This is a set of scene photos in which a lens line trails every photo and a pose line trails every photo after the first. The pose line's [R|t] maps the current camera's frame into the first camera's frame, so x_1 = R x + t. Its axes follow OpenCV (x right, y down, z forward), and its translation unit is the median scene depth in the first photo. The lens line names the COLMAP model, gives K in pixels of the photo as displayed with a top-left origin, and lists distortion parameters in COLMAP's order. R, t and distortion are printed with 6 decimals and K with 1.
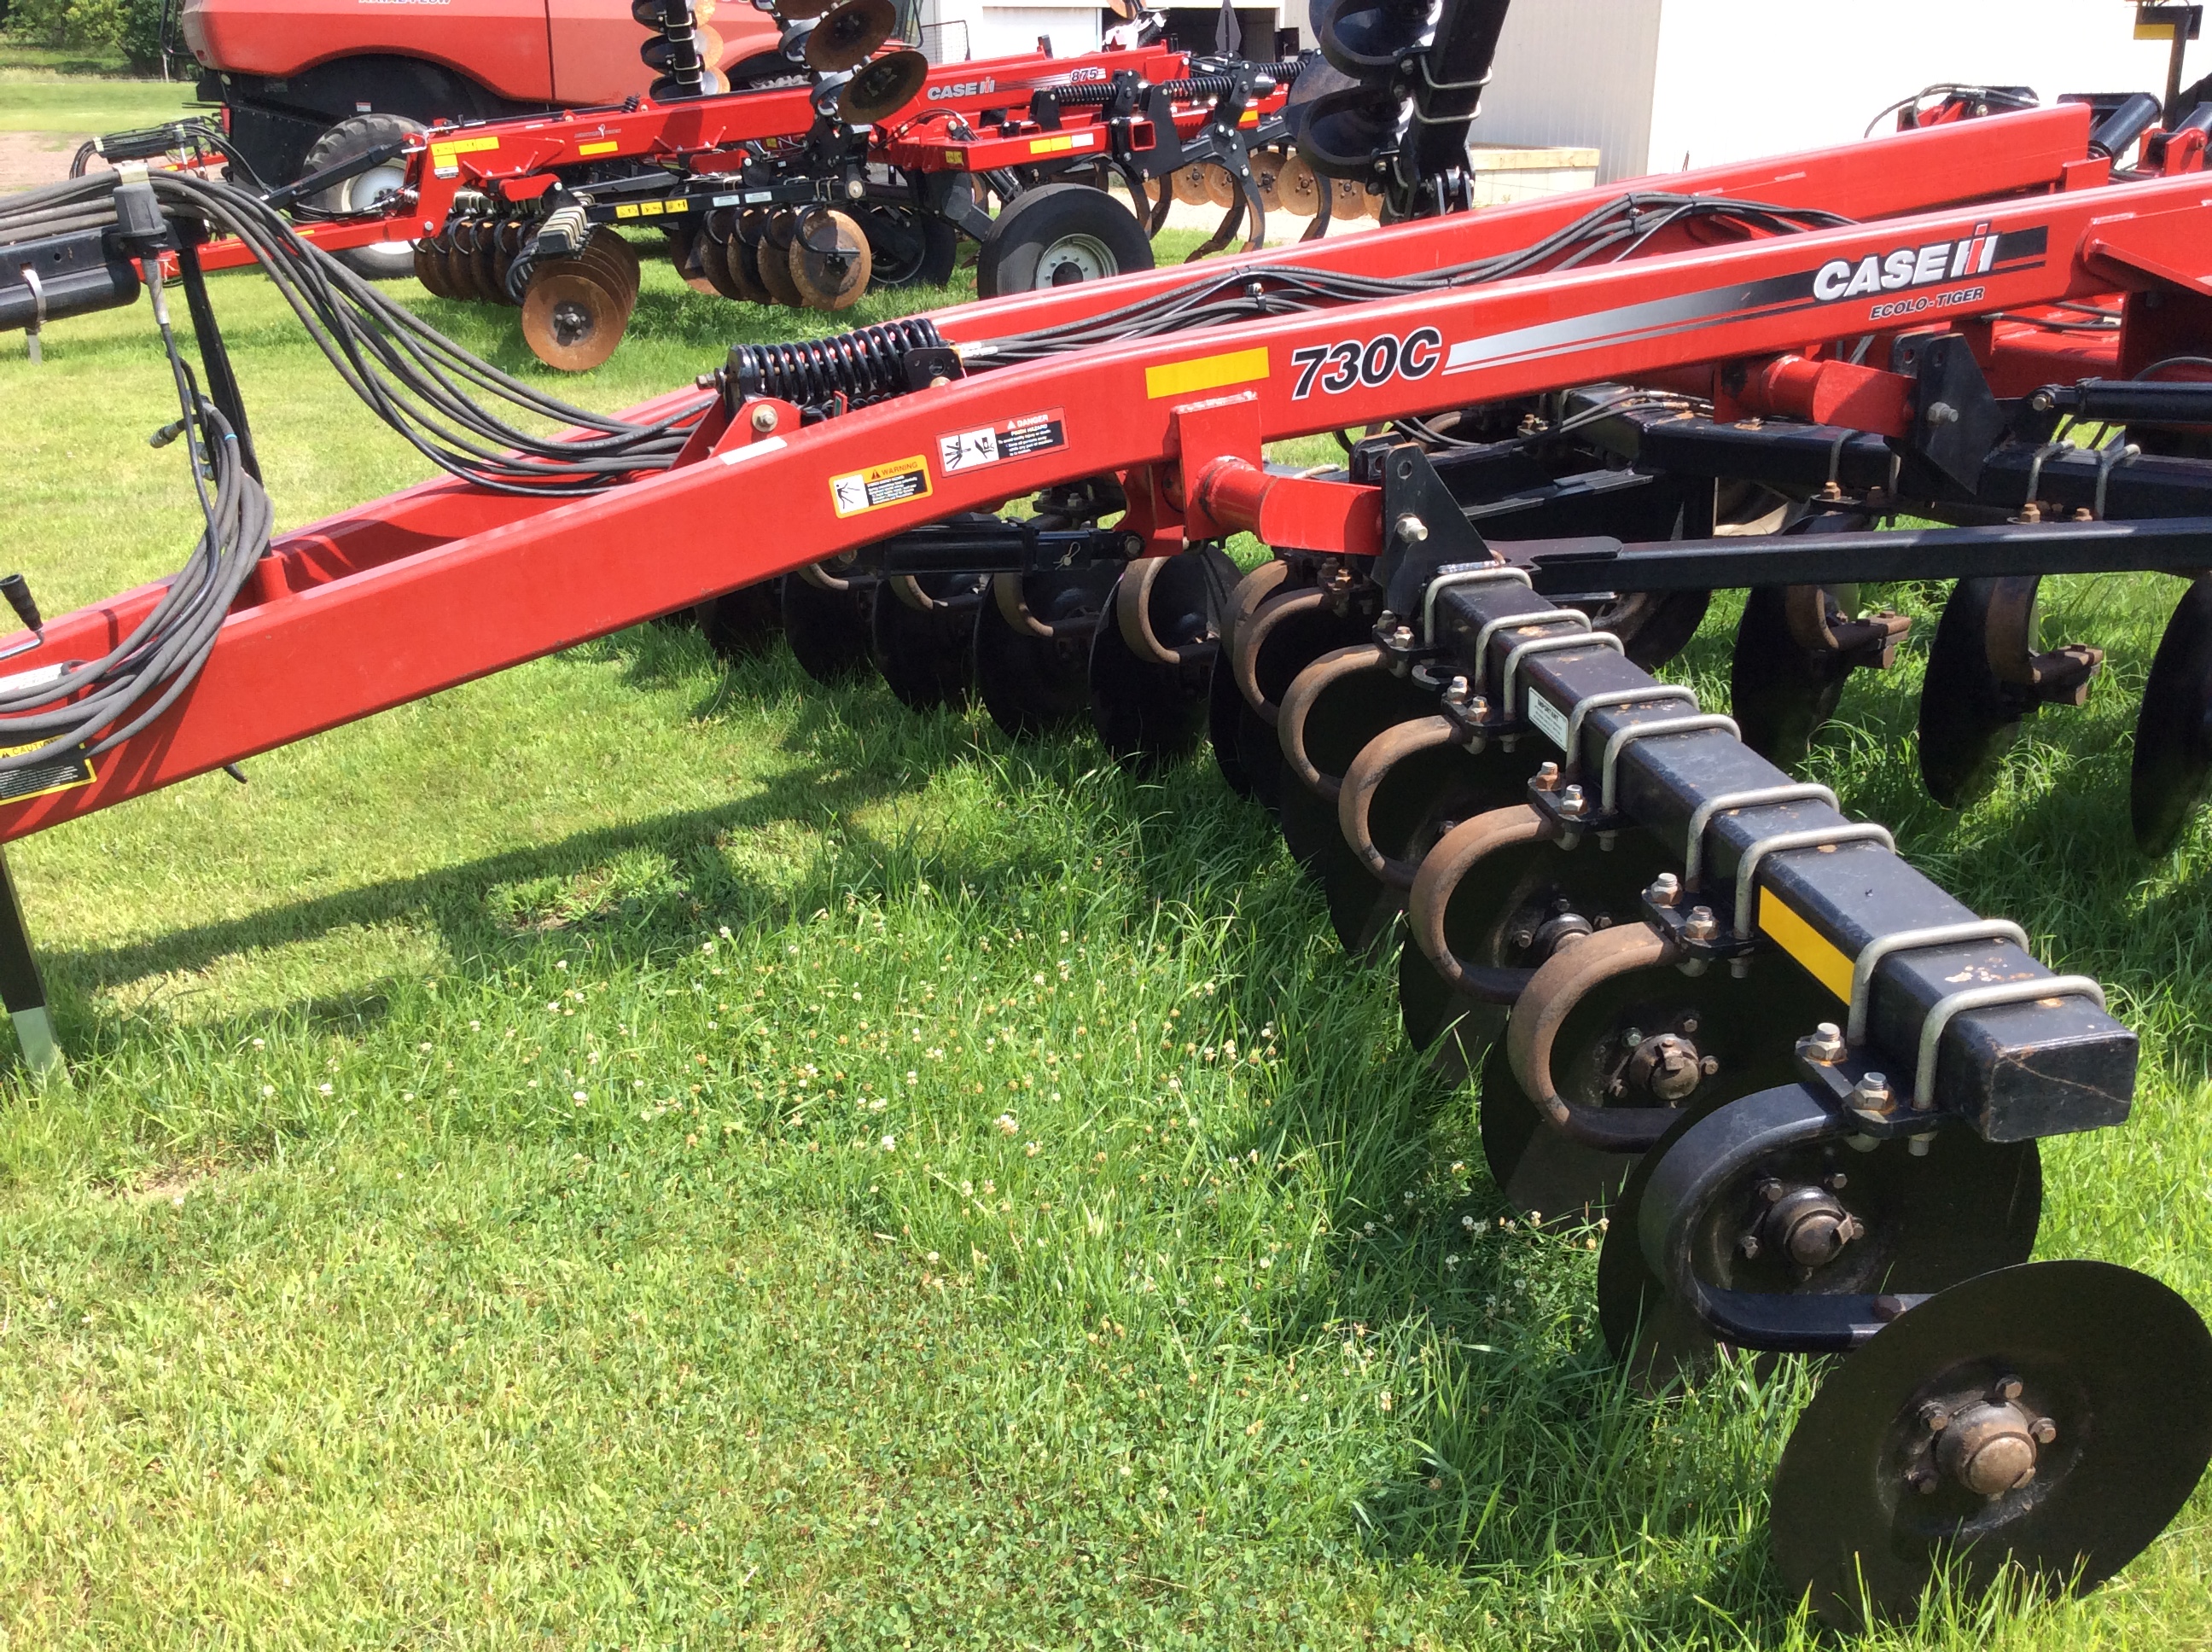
lens RADIAL K [[1998.7, 0, 1100.0], [0, 1998.7, 837.3], [0, 0, 1]] dist [0.140542, -0.297341]
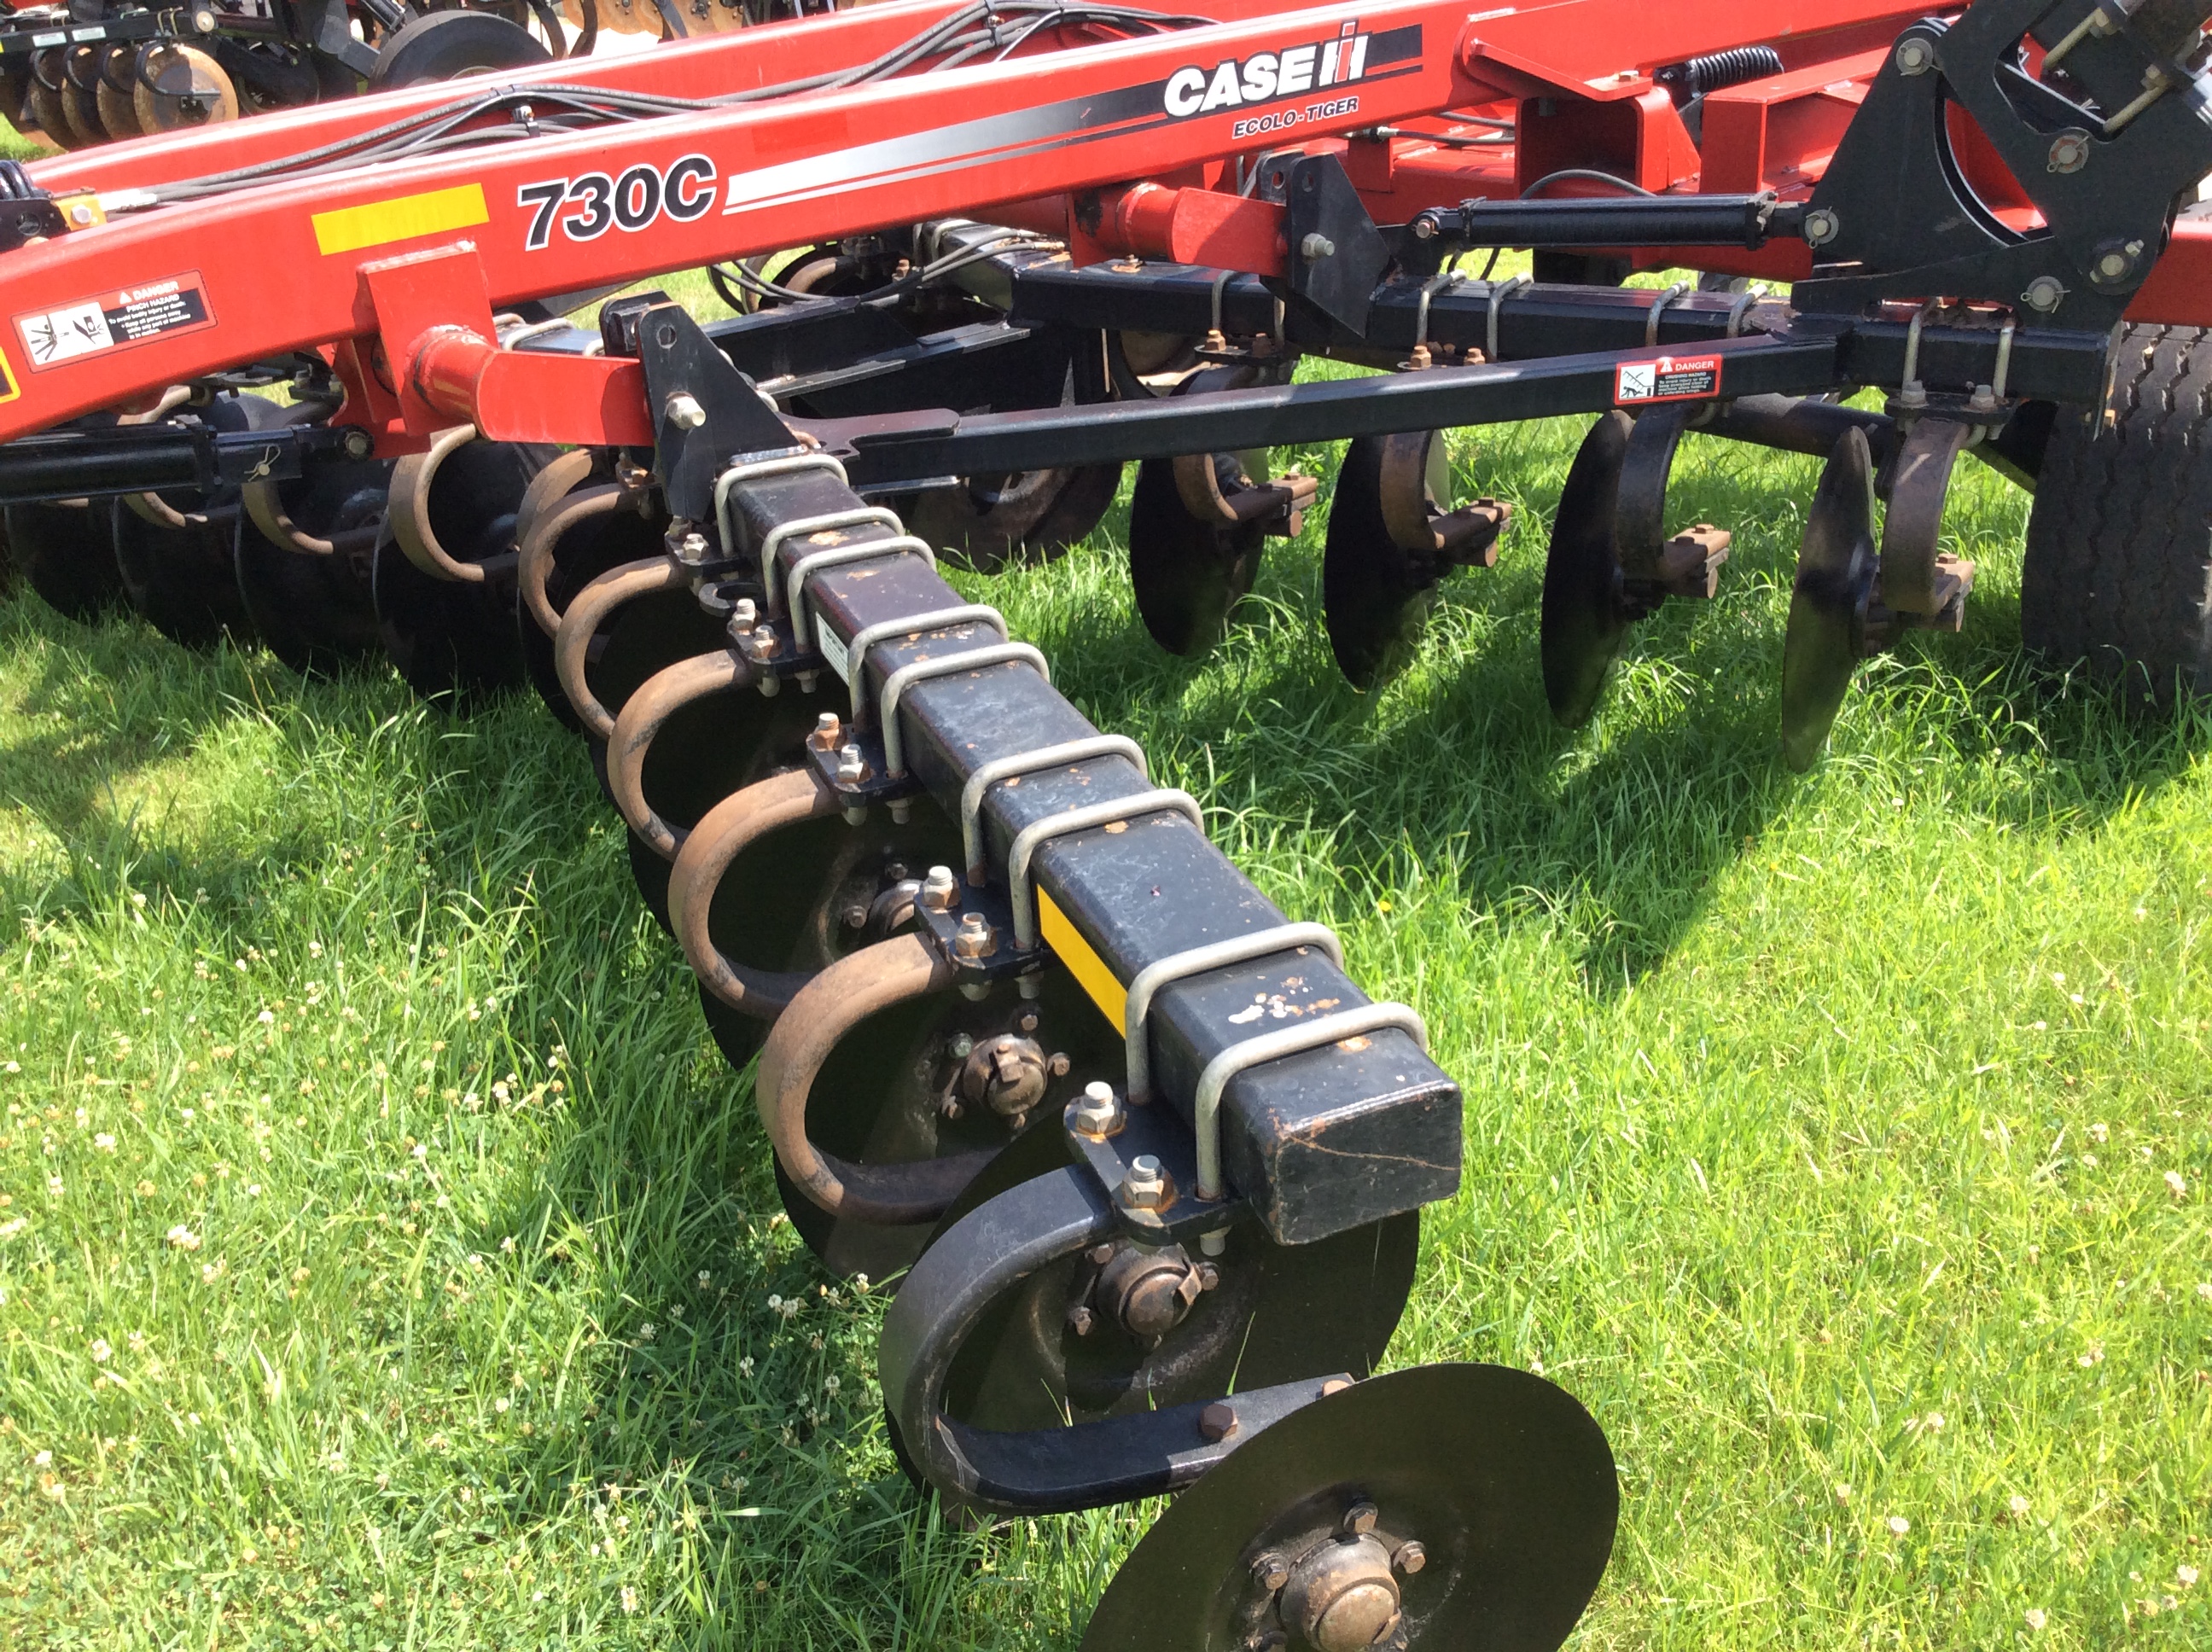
lens RADIAL K [[2020.0, 0, 1106.4], [0, 2020.0, 828.9], [0, 0, 1]] dist [0.112940, -0.236457]
pose [[0.972645, -0.095534, 0.211743, 0.118691], [0.081514, 0.993921, 0.074000, -0.031929], [-0.217525, -0.054715, 0.974520, 0.152733]]
